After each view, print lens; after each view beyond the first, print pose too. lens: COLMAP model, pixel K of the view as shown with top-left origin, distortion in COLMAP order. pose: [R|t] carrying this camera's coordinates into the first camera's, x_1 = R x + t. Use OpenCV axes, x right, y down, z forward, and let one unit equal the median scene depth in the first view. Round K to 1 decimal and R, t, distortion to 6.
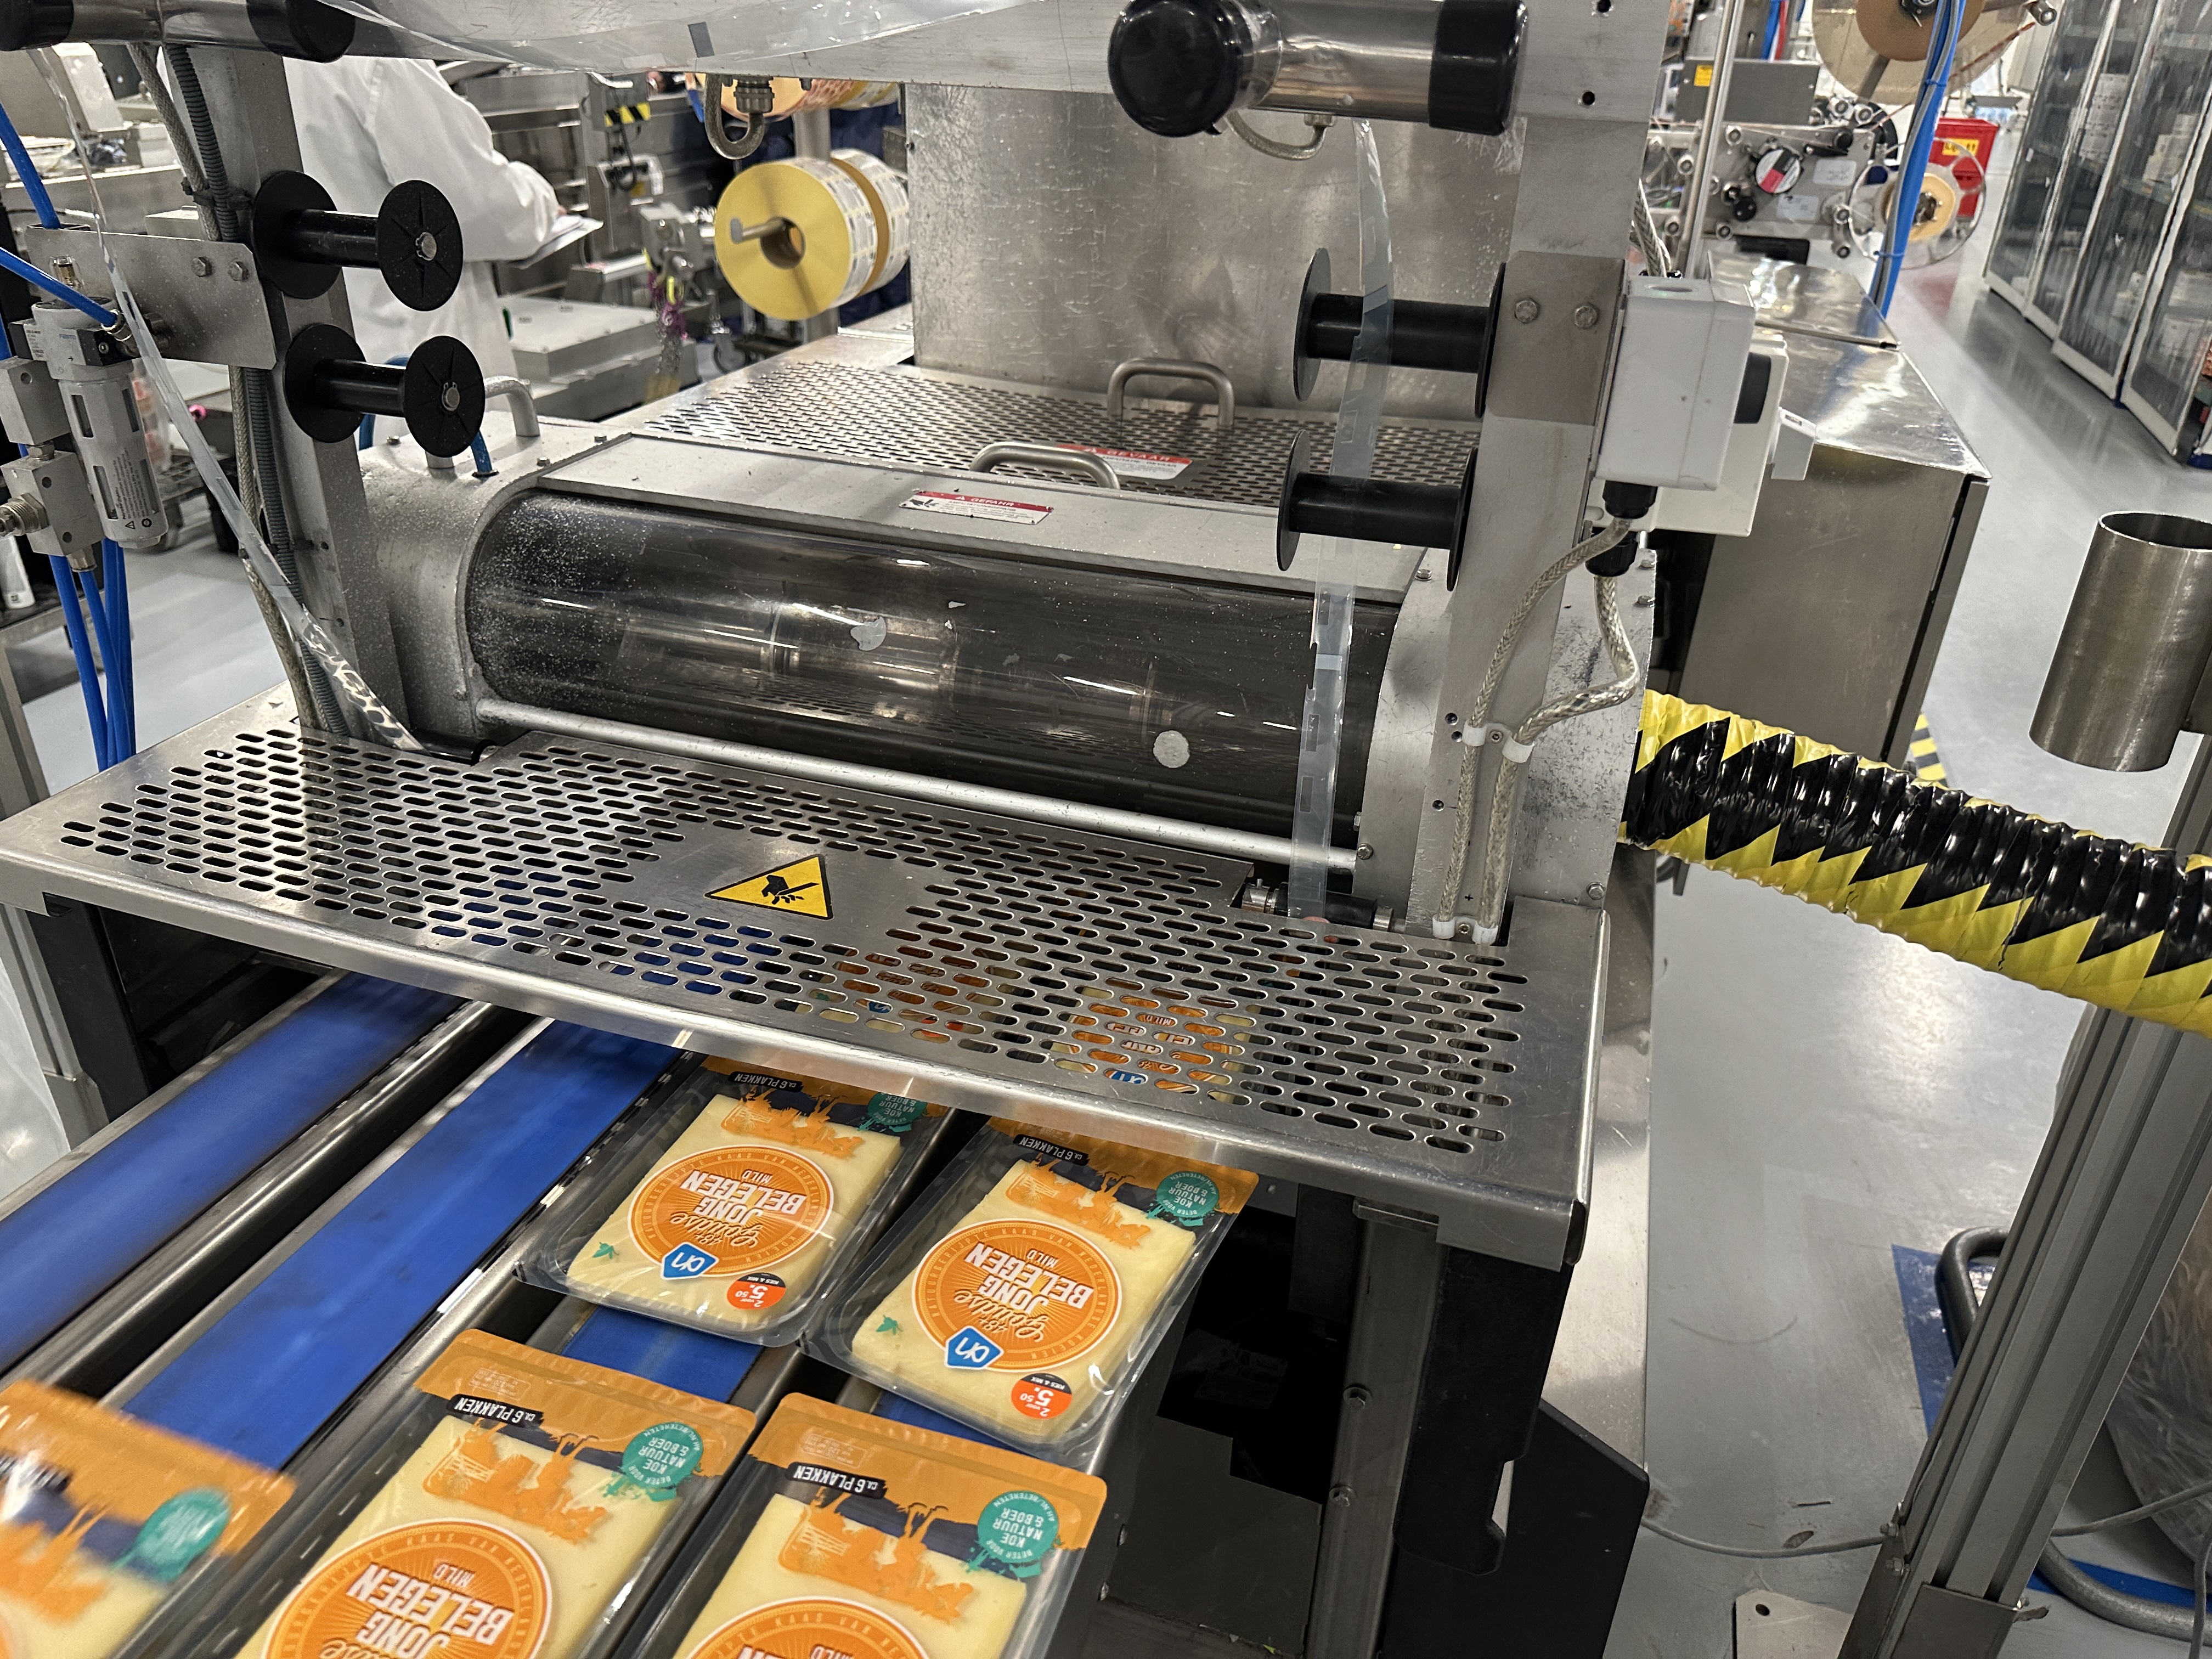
lens RADIAL K [[1555.8, 0, 1098.6], [0, 1555.8, 831.8], [0, 0, 1]] dist [0.052470, -0.044560]
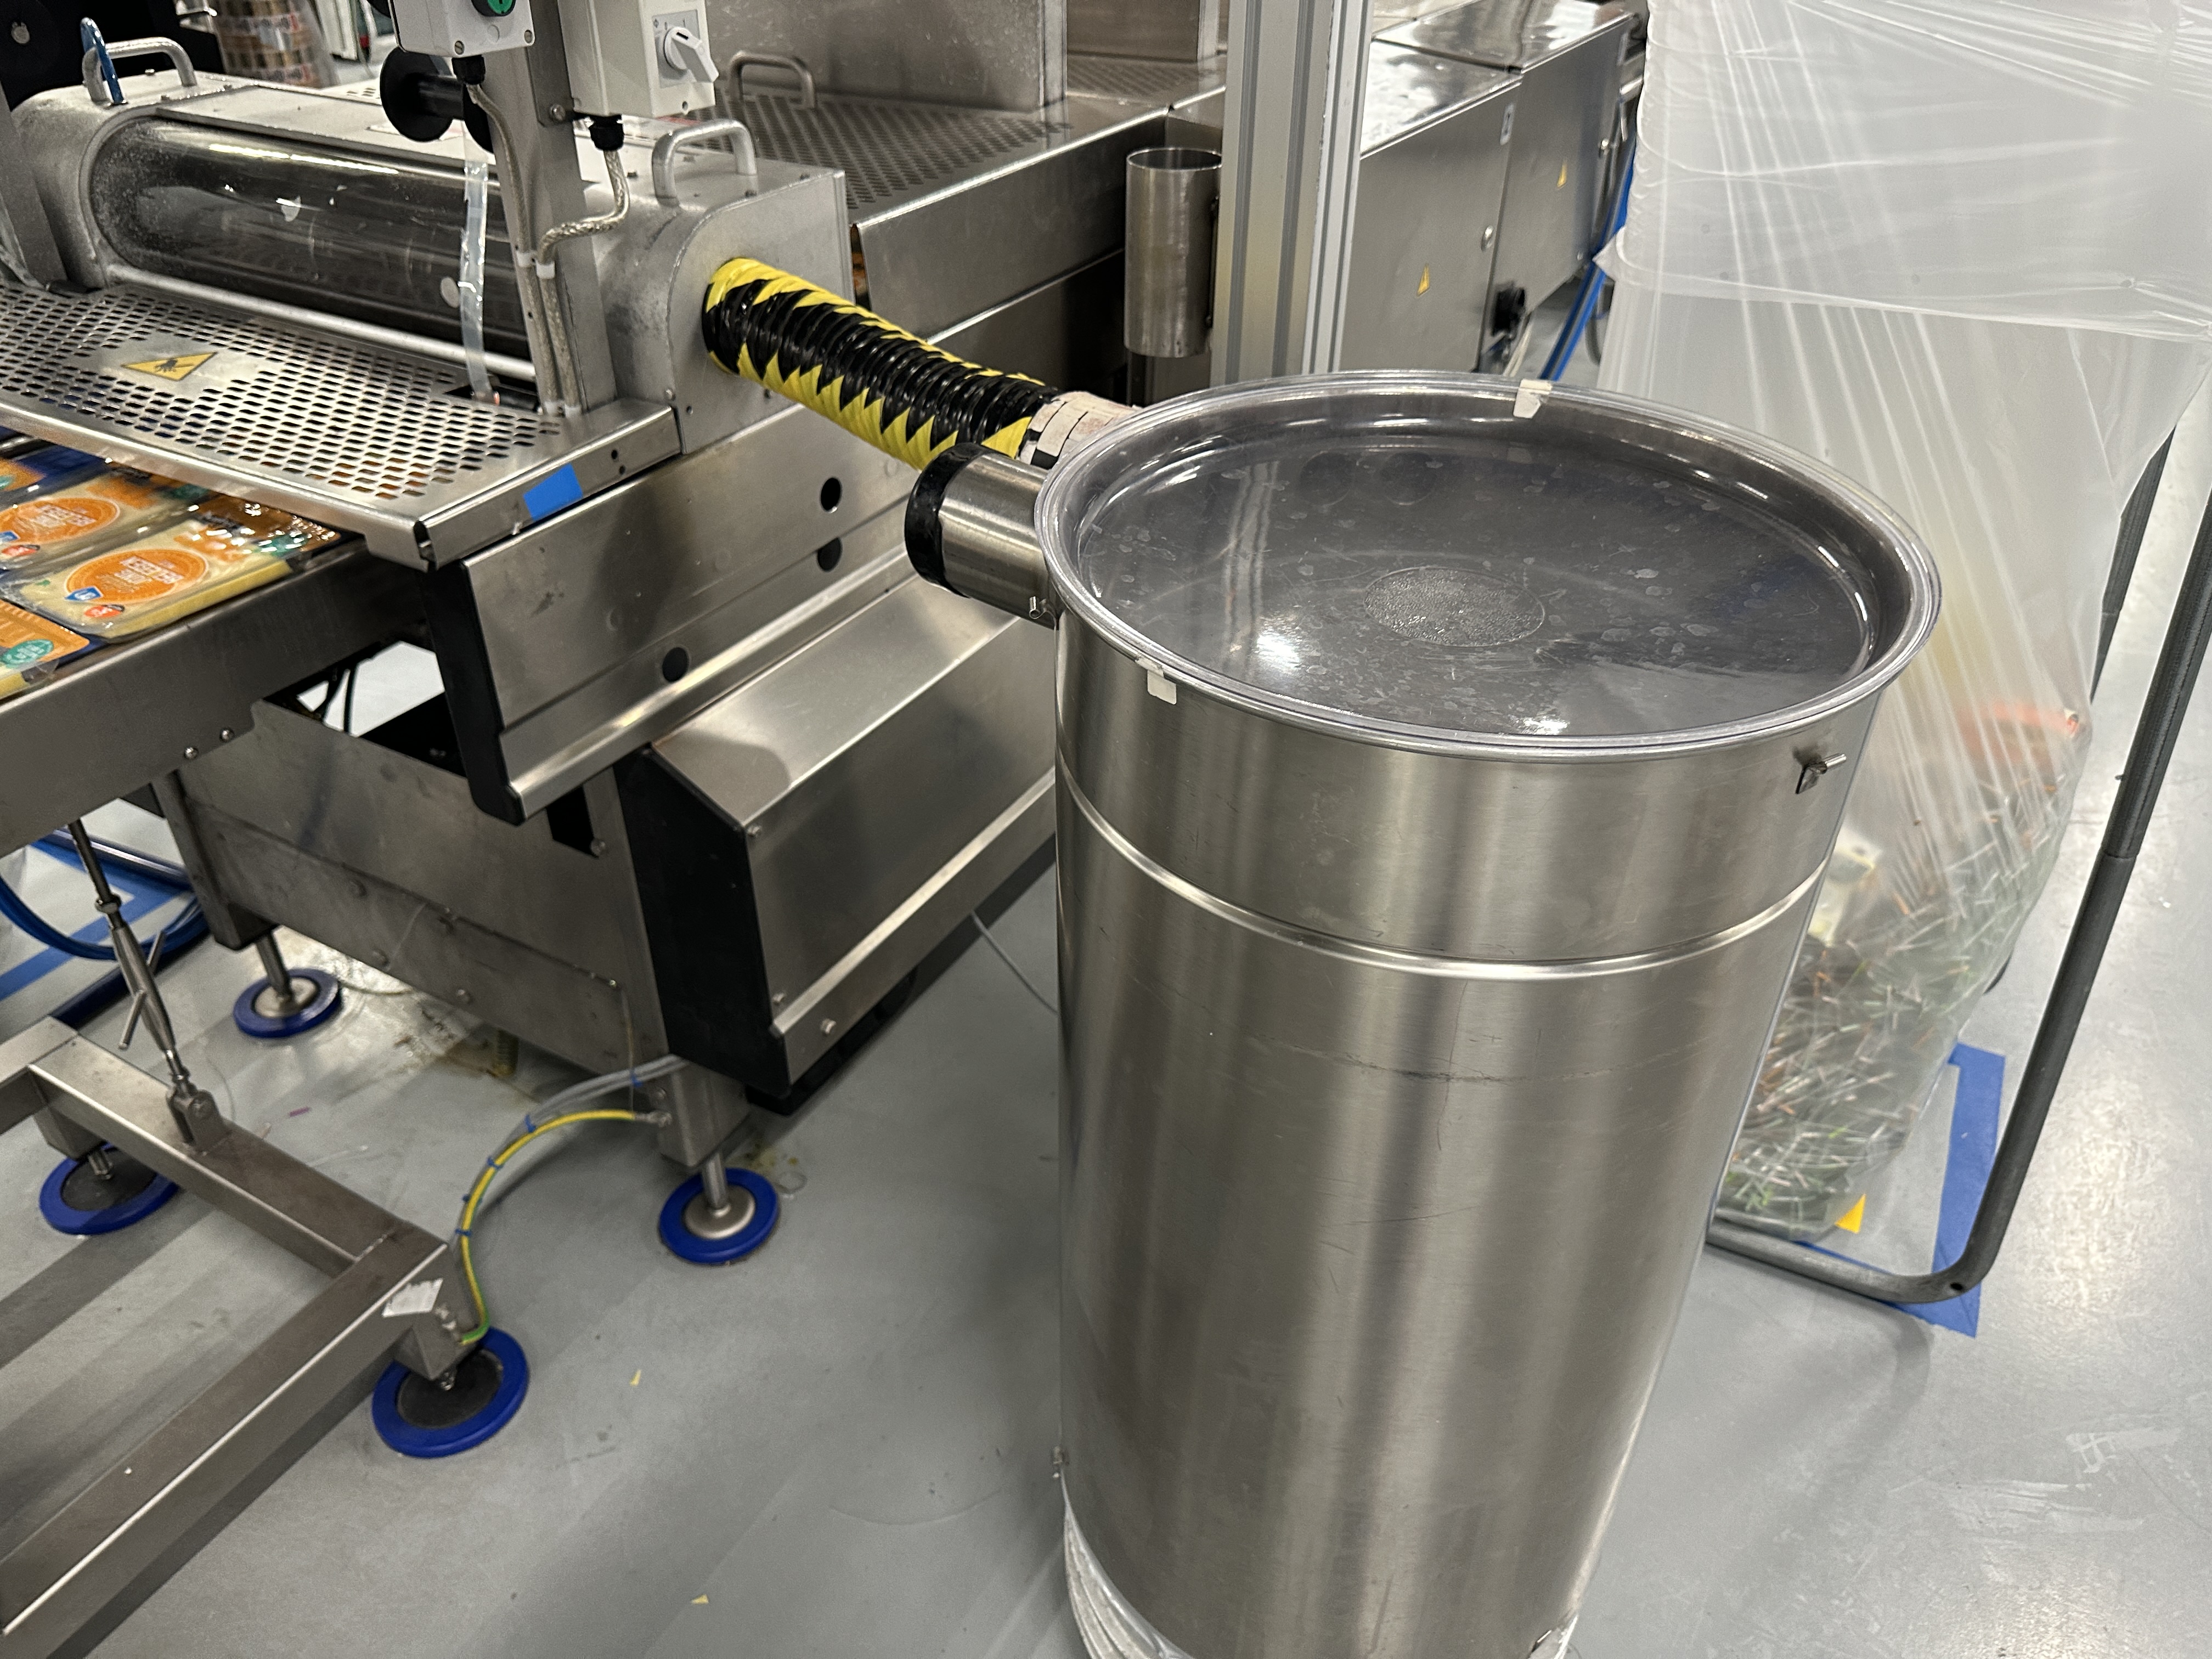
lens RADIAL K [[1605.3, 0, 1108.0], [0, 1605.3, 797.9], [0, 0, 1]] dist [0.005406, -0.066144]
pose [[0.979732, 0.093706, -0.177046, 0.982430], [-0.072010, 0.989511, 0.125232, 0.186113], [0.186924, -0.109945, 0.976203, -0.367752]]
